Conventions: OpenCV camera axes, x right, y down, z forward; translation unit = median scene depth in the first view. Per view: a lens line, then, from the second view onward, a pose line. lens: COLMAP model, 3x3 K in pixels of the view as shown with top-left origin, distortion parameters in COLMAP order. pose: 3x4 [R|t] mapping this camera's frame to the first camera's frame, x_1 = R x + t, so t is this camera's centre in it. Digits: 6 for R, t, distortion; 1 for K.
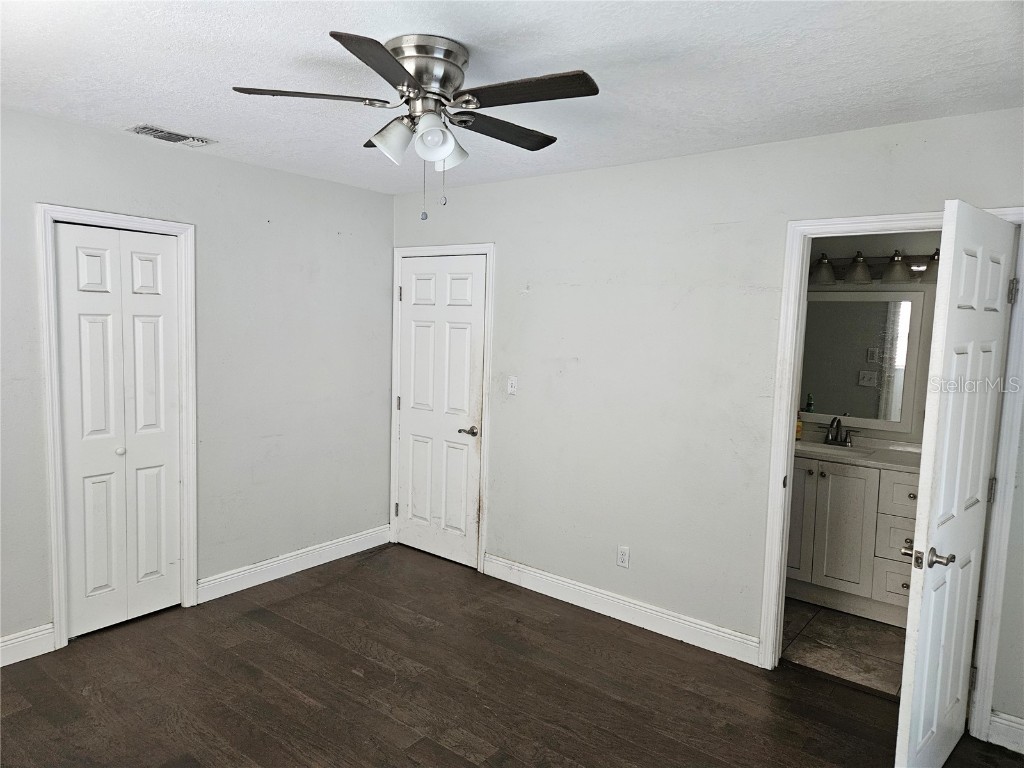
lens RADIAL K [[683.5, 0, 505.4], [0, 683.5, 382.7], [0, 0, 1]] dist [0.087868, -0.074368]
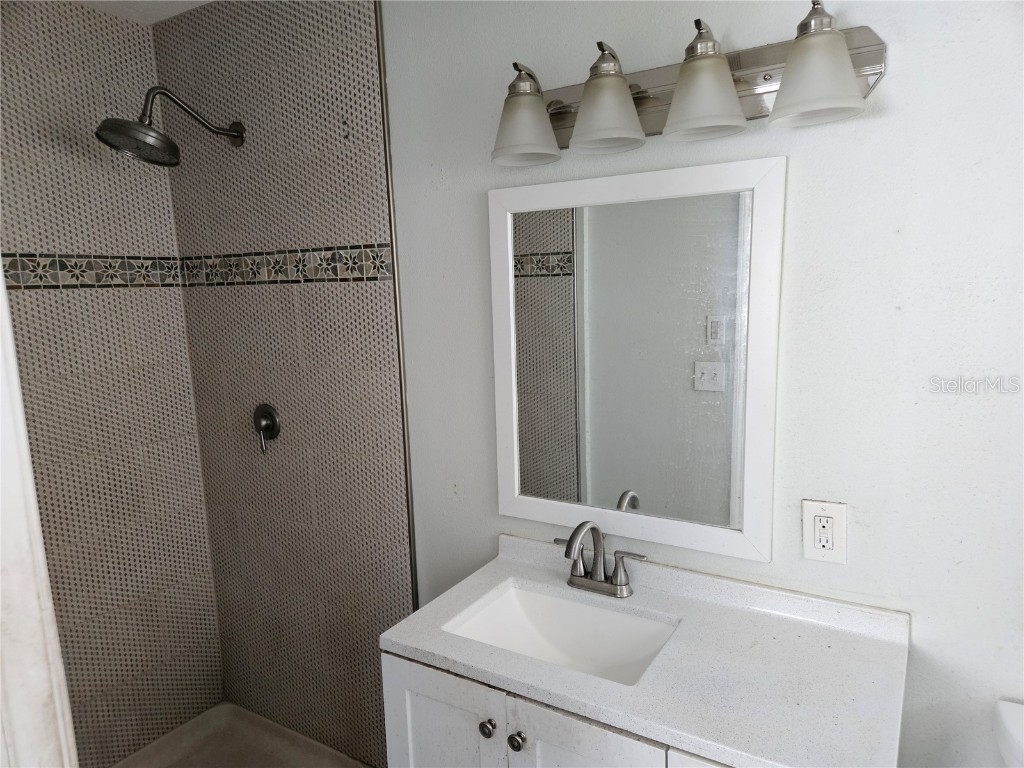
lens RADIAL K [[683.5, 0, 505.4], [0, 683.5, 382.7], [0, 0, 1]] dist [0.087868, -0.074368]
pose [[0.991913, -0.065525, 0.108699, 0.396367], [0.060091, 0.996809, 0.052542, -0.046724], [-0.111795, -0.045585, 0.992685, 0.638308]]
